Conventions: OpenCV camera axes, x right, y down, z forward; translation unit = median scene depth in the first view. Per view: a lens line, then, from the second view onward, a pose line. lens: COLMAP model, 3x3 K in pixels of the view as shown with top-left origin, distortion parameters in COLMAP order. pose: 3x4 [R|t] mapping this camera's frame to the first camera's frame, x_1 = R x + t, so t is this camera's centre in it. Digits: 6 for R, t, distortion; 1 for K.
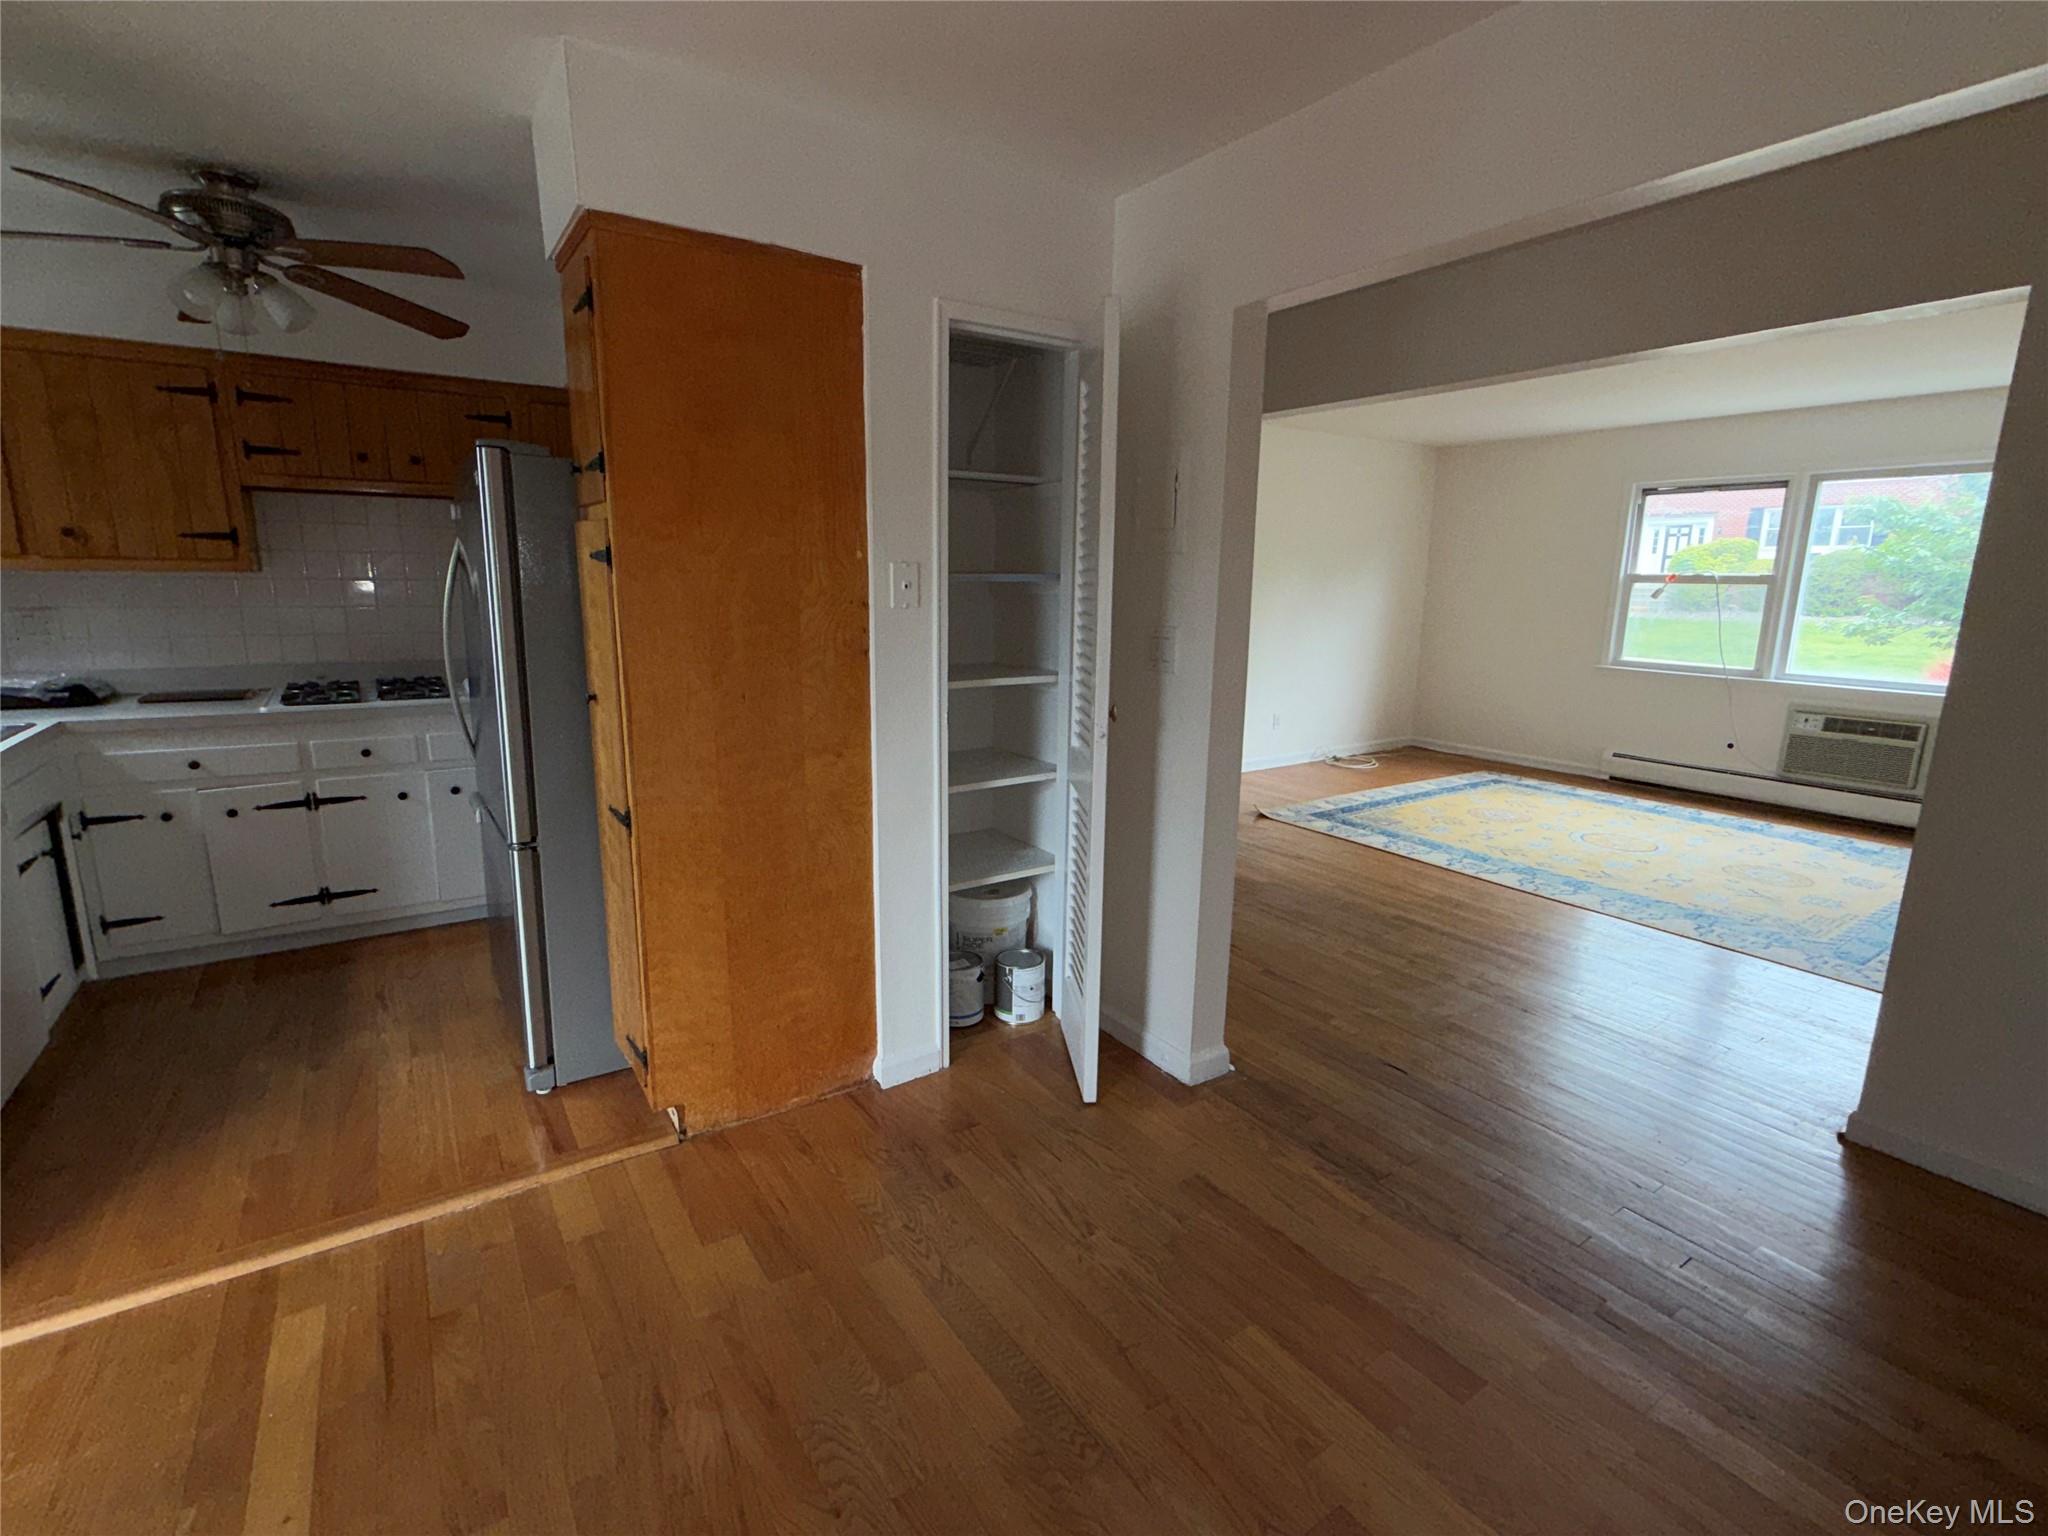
lens RADIAL K [[926.8, 0, 1024.0], [0, 926.8, 768.0], [0, 0, 1]] dist [-0.007648, -0.000766]
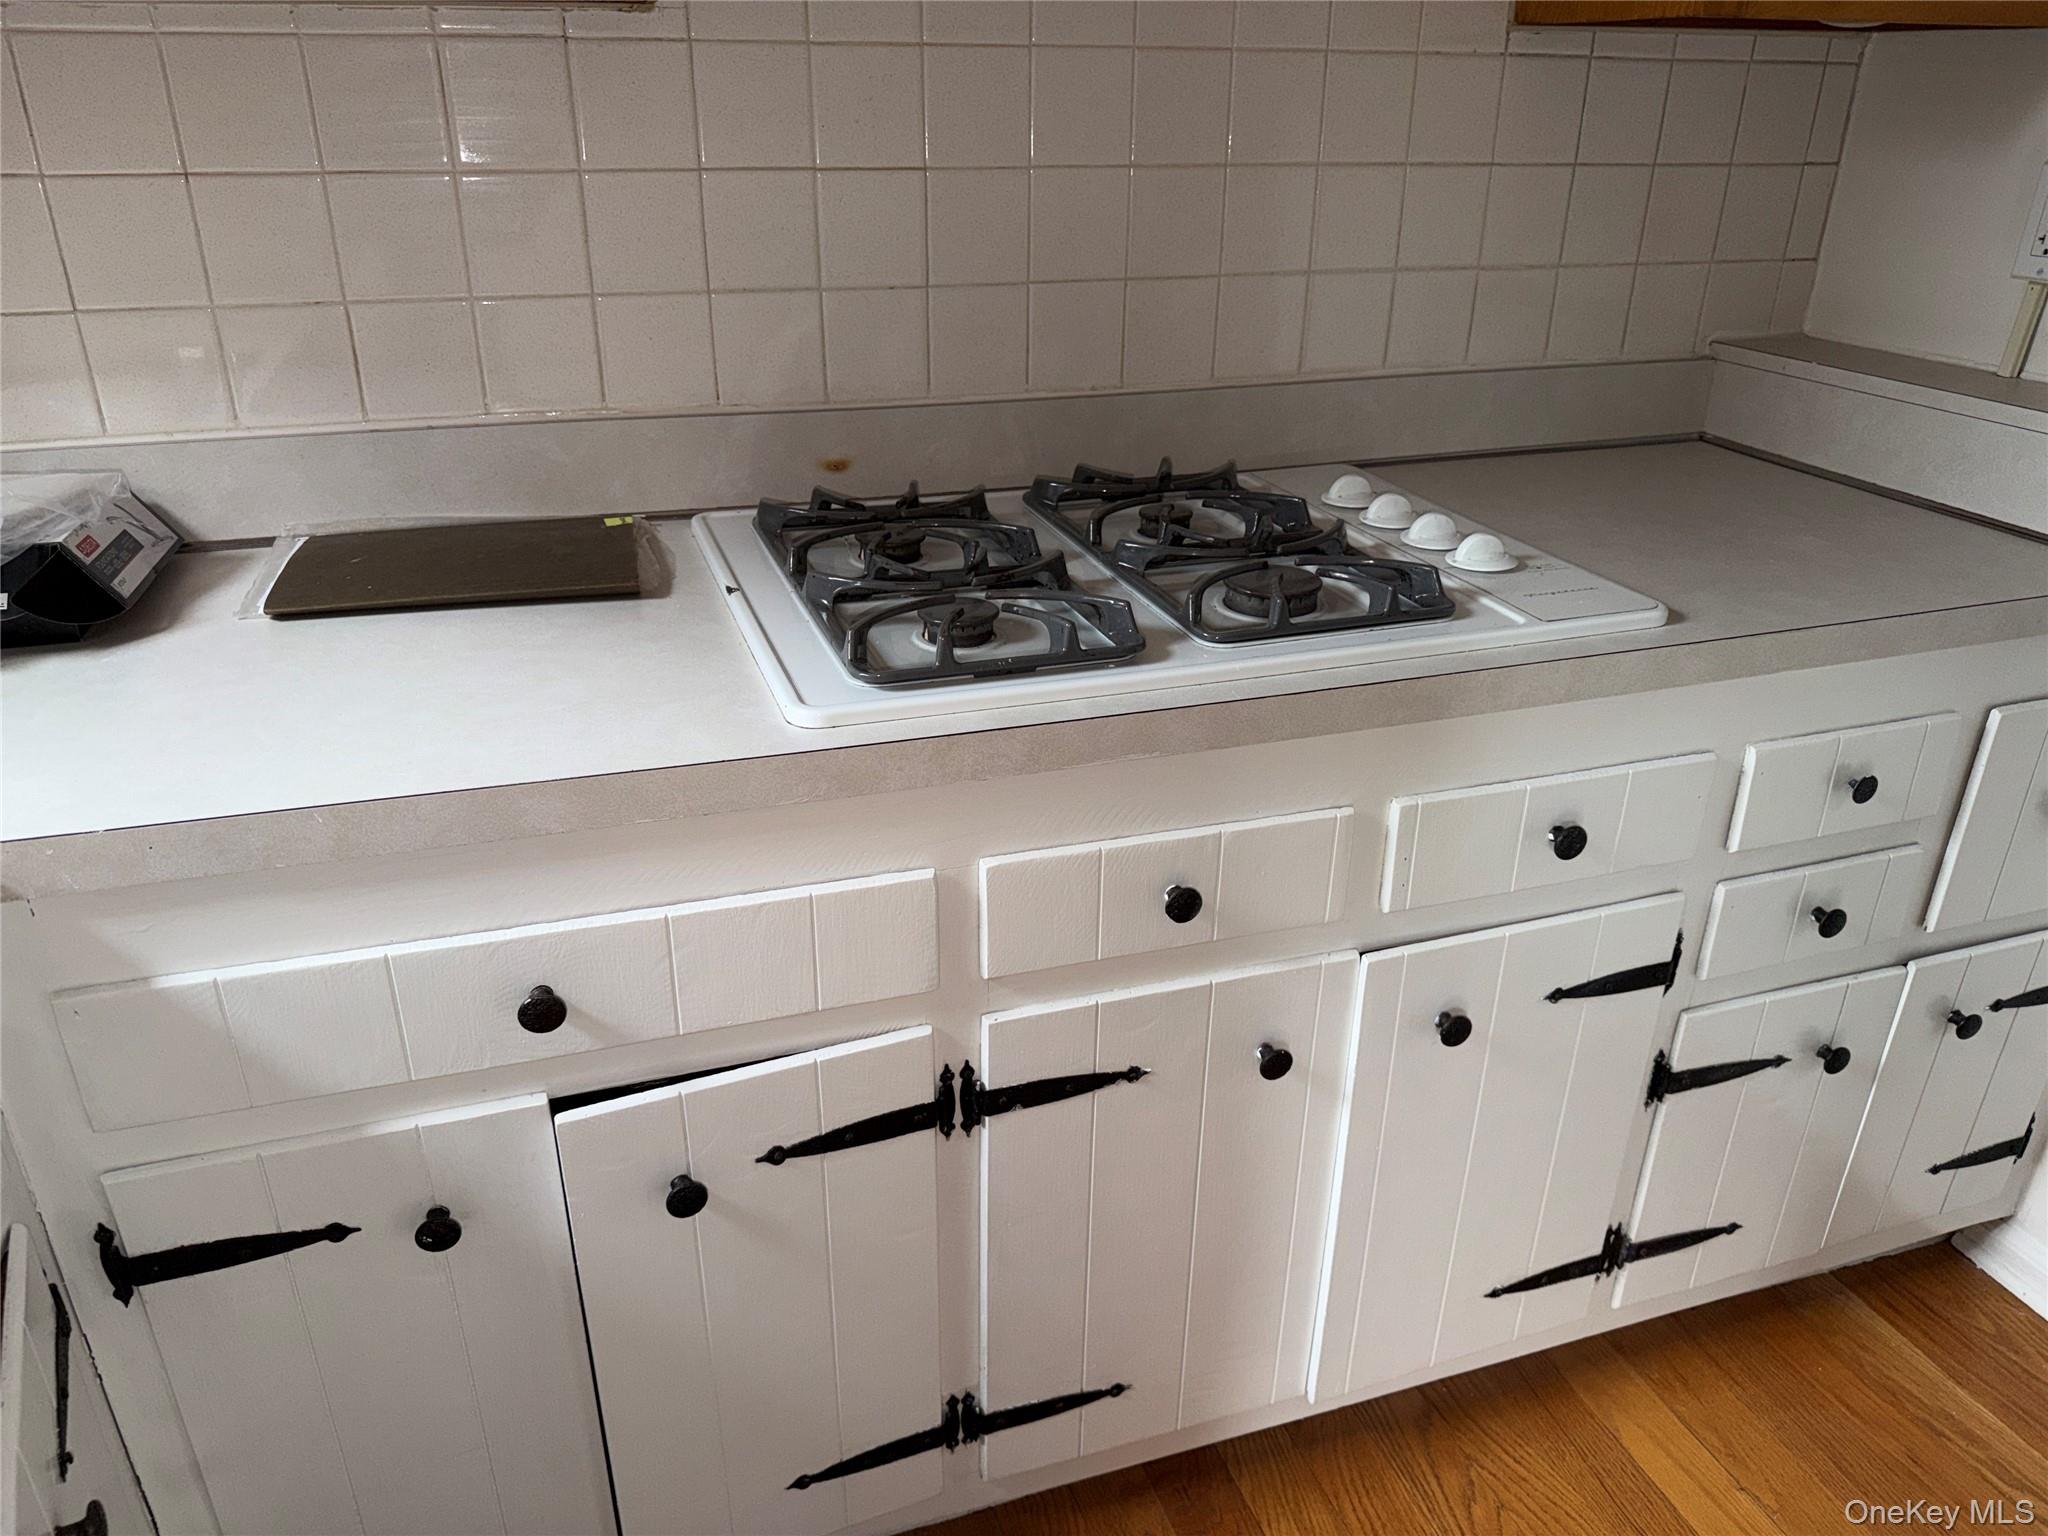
lens RADIAL K [[1441.2, 0, 998.4], [0, 1441.2, 776.4], [0, 0, 1]] dist [0.077285, -0.107160]
pose [[0.959462, 0.103389, -0.262189, -0.696515], [-0.039591, 0.970502, 0.237819, -0.127762], [0.279043, -0.217798, 0.935254, 0.709639]]
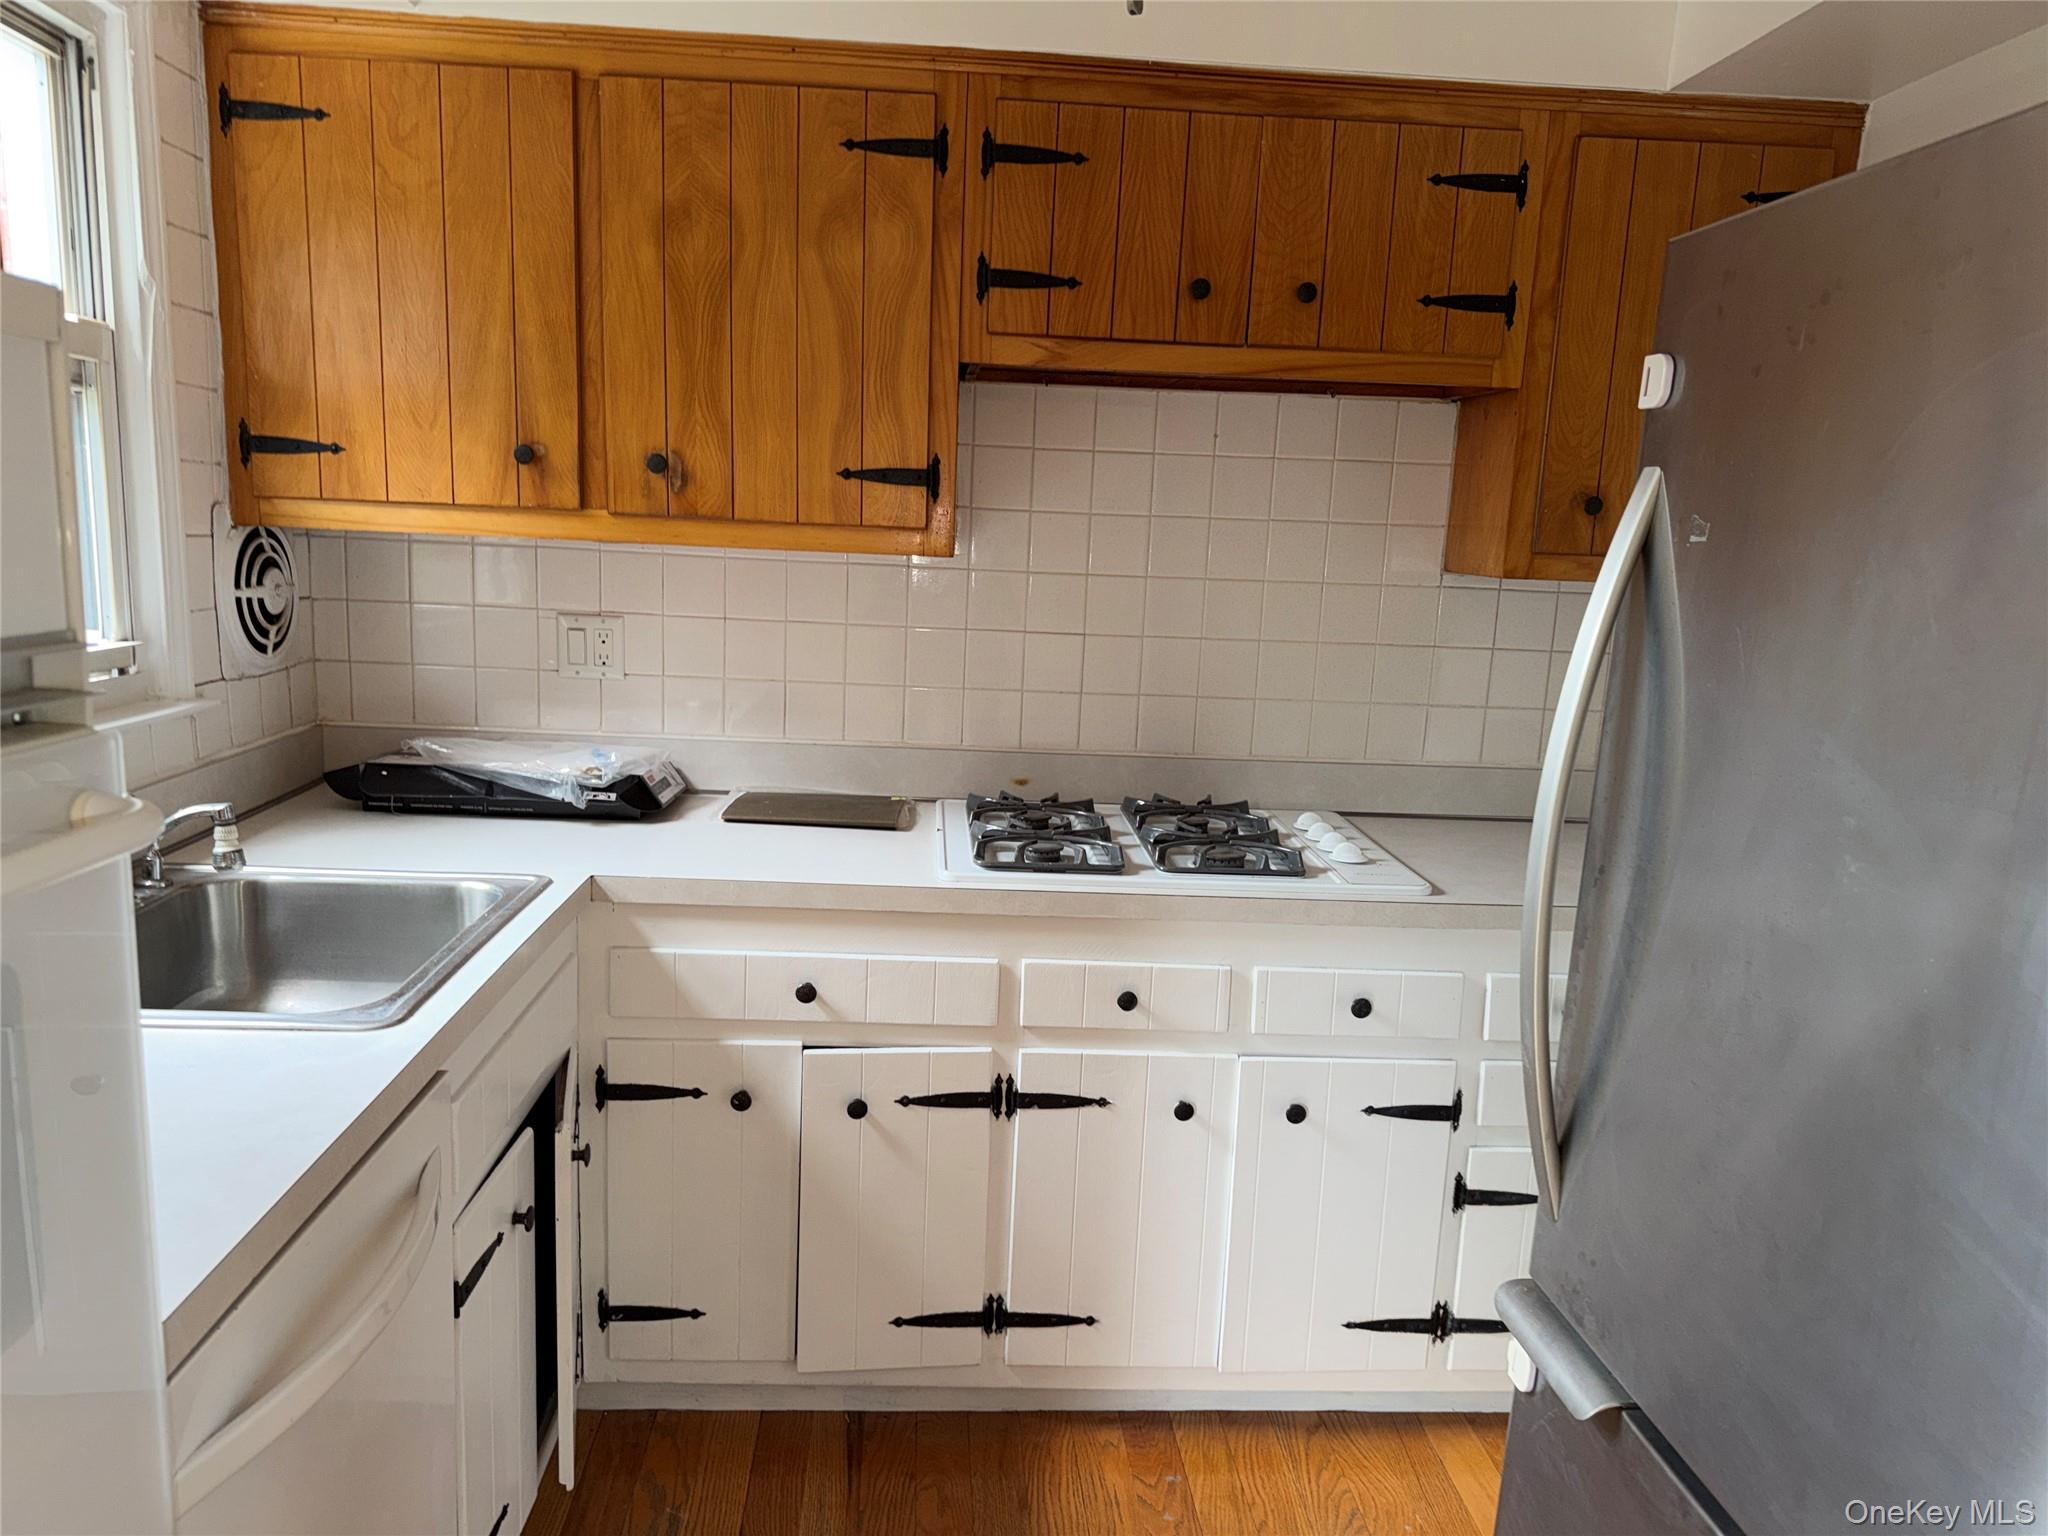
lens RADIAL K [[1421.2, 0, 1024.0], [0, 1421.2, 768.0], [0, 0, 1]] dist [0.082902, -0.106780]
pose [[0.858669, 0.104137, -0.501840, -0.462863], [-0.127519, 0.991759, -0.012390, -0.109507], [0.496414, 0.074633, 0.864872, 0.438122]]
